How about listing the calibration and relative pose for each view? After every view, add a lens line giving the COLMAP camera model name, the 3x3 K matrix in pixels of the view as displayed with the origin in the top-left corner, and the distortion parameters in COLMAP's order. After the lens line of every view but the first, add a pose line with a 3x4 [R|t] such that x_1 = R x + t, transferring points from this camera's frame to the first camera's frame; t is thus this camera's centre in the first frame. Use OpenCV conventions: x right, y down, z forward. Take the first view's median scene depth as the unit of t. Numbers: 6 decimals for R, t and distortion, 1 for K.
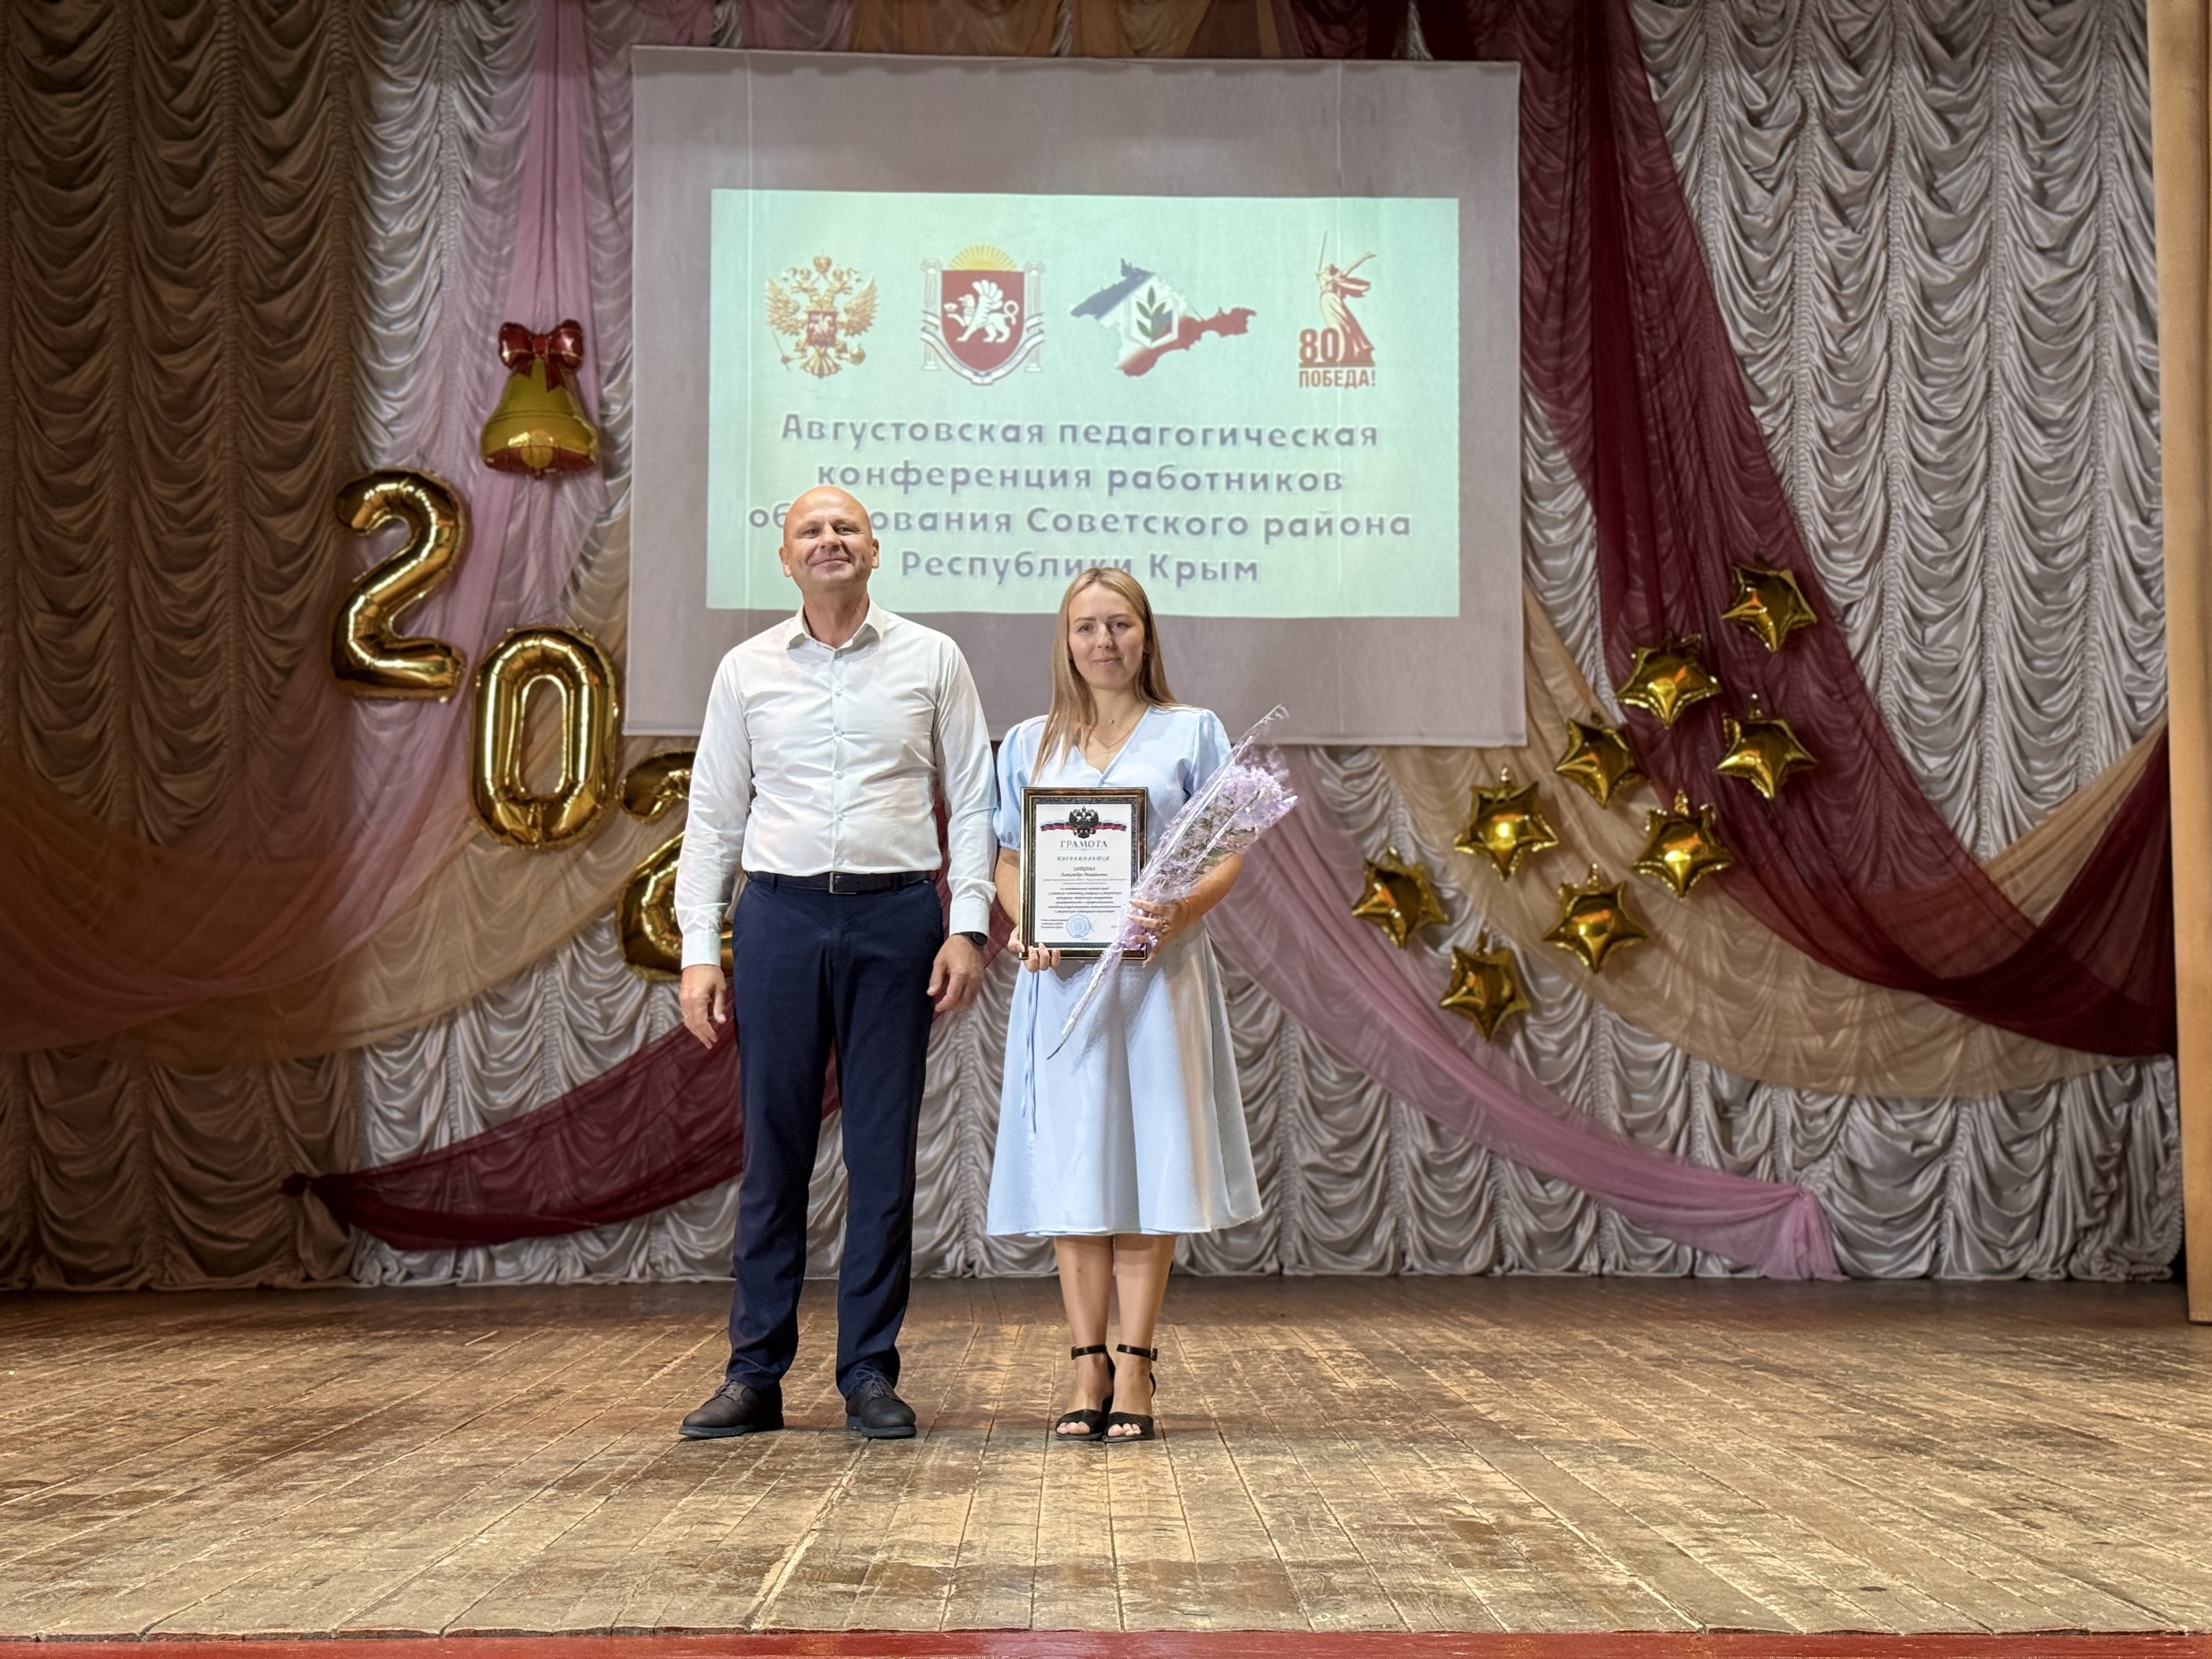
lens RADIAL K [[3092.6, 0, 1087.7], [0, 3092.6, 853.4], [0, 0, 1]] dist [0.119968, 0.000000]
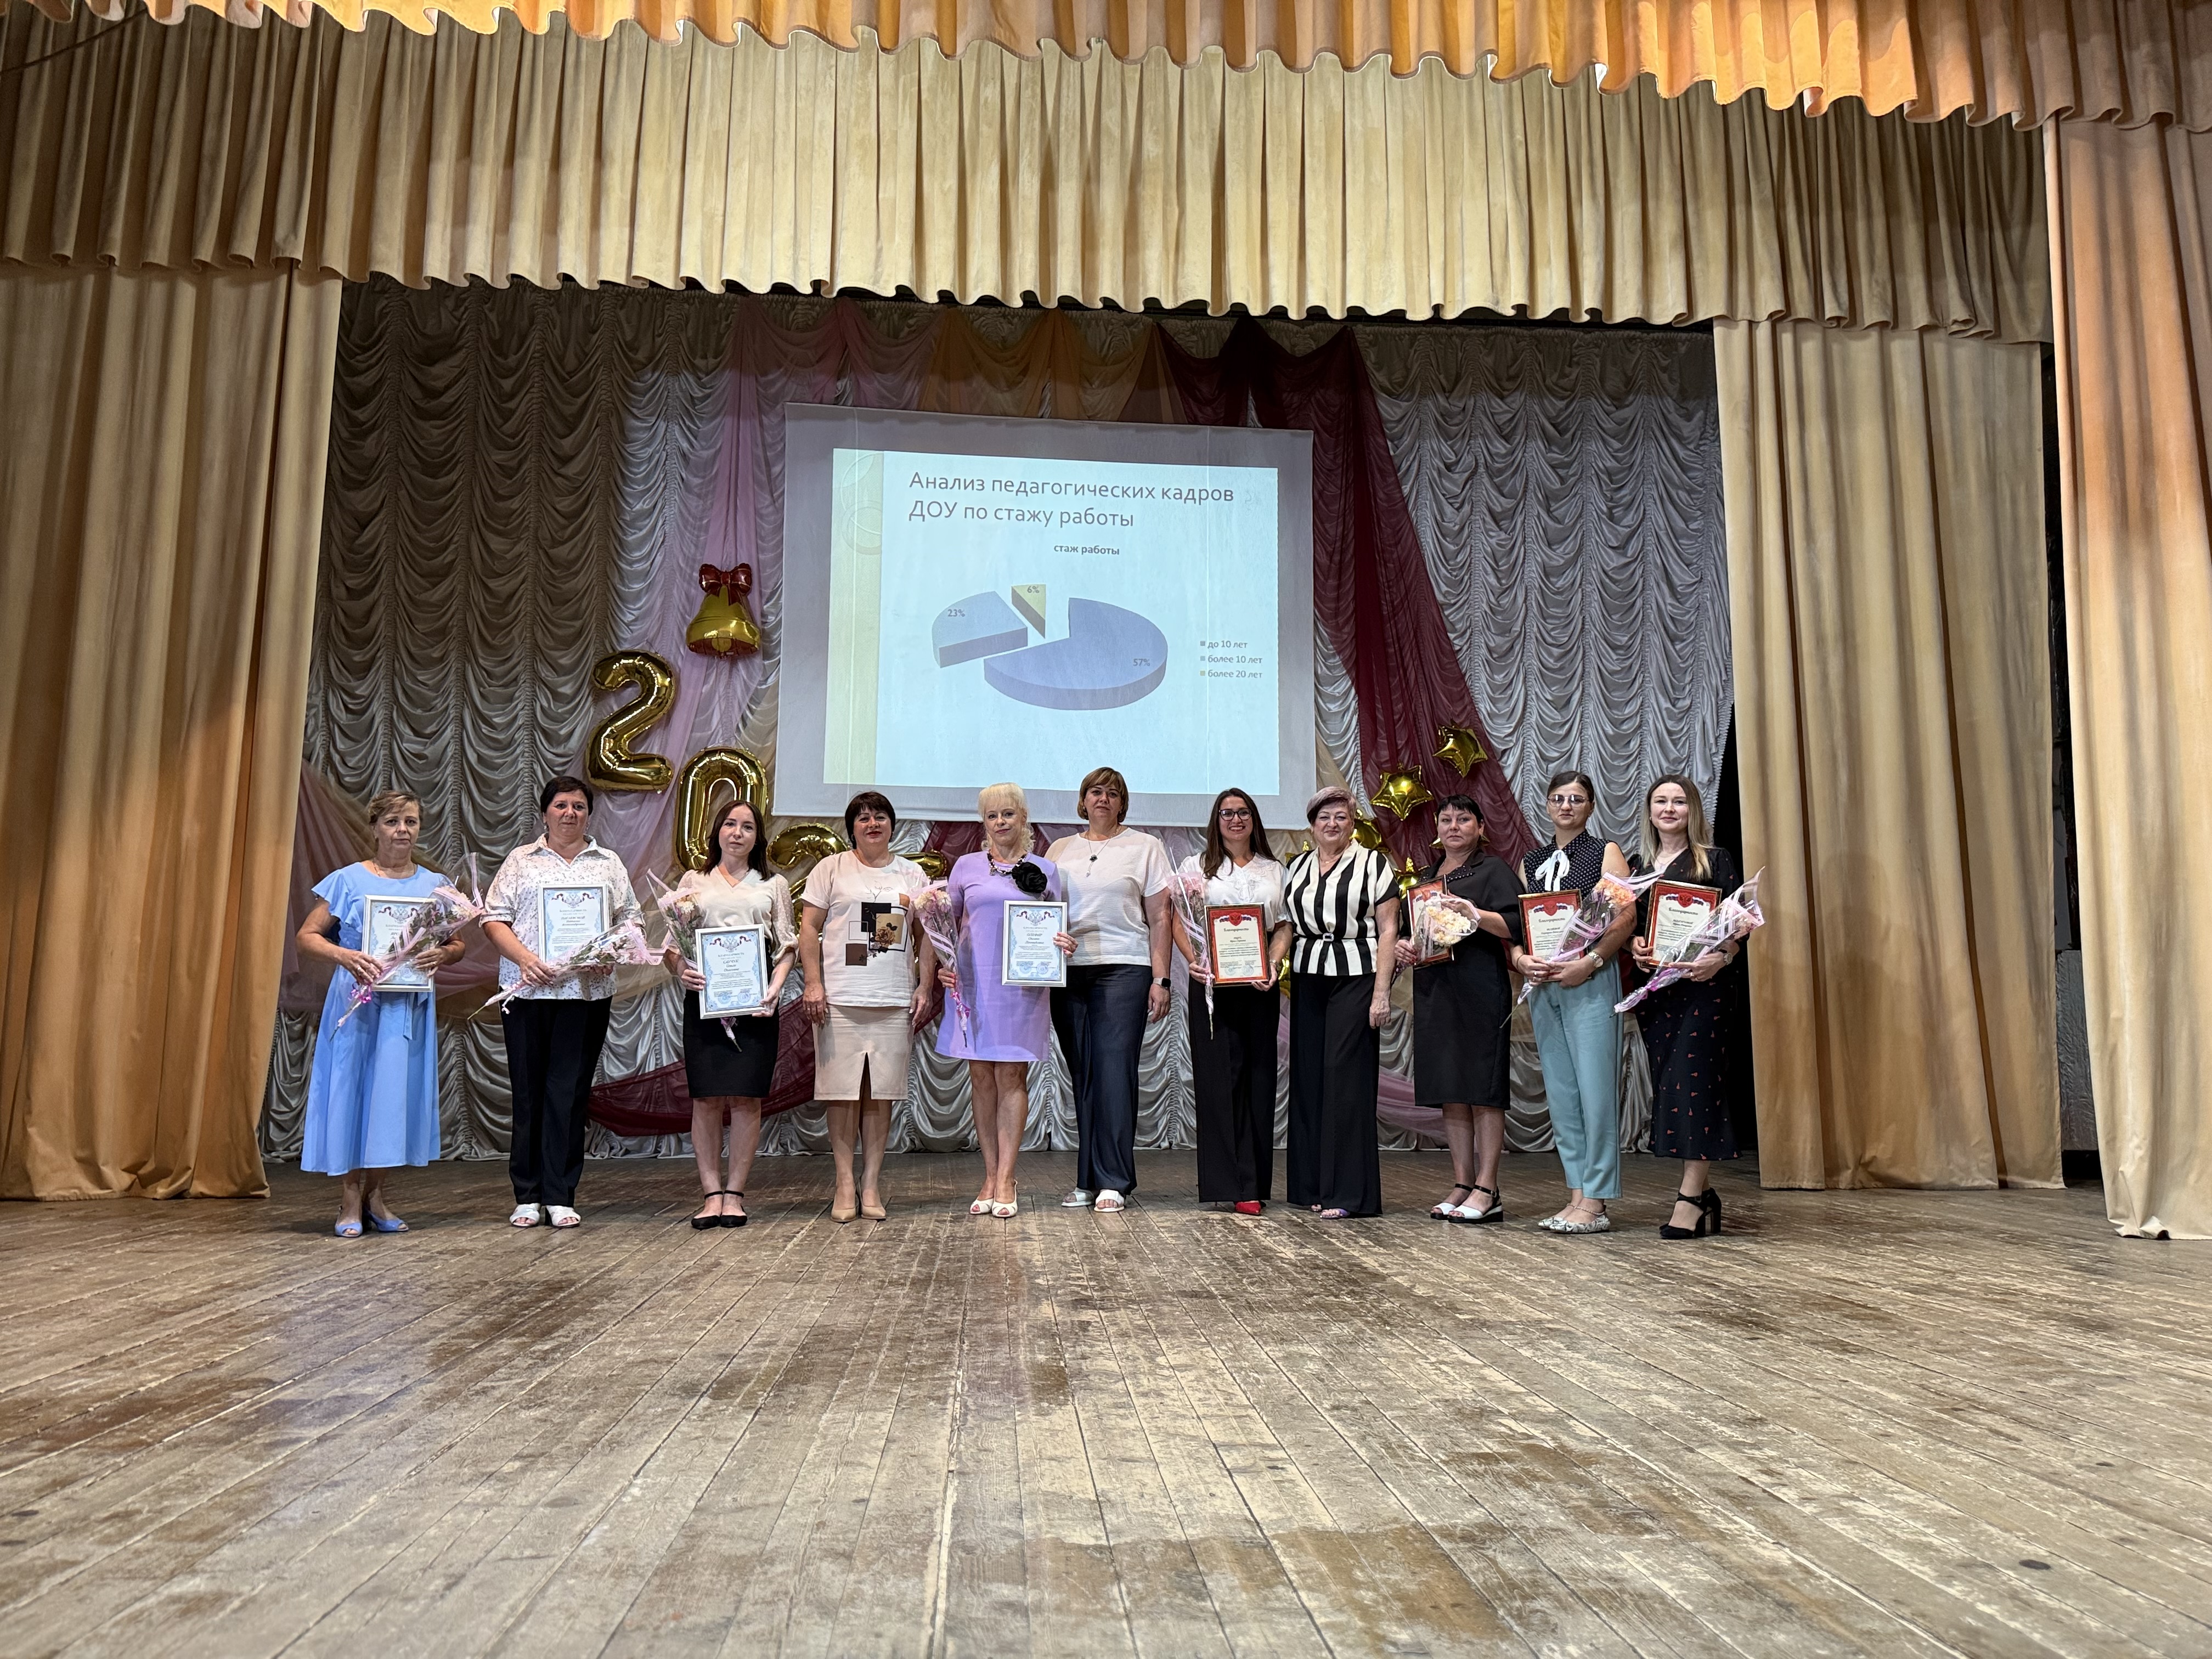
lens RADIAL K [[1557.9, 0, 1110.4], [0, 1557.9, 829.7], [0, 0, 1]] dist [0.073333, -0.087114]
pose [[0.997554, 0.013533, 0.068584, -0.028115], [-0.010032, 0.998642, -0.051130, 0.009272], [-0.069183, 0.050317, 0.996334, 0.170663]]
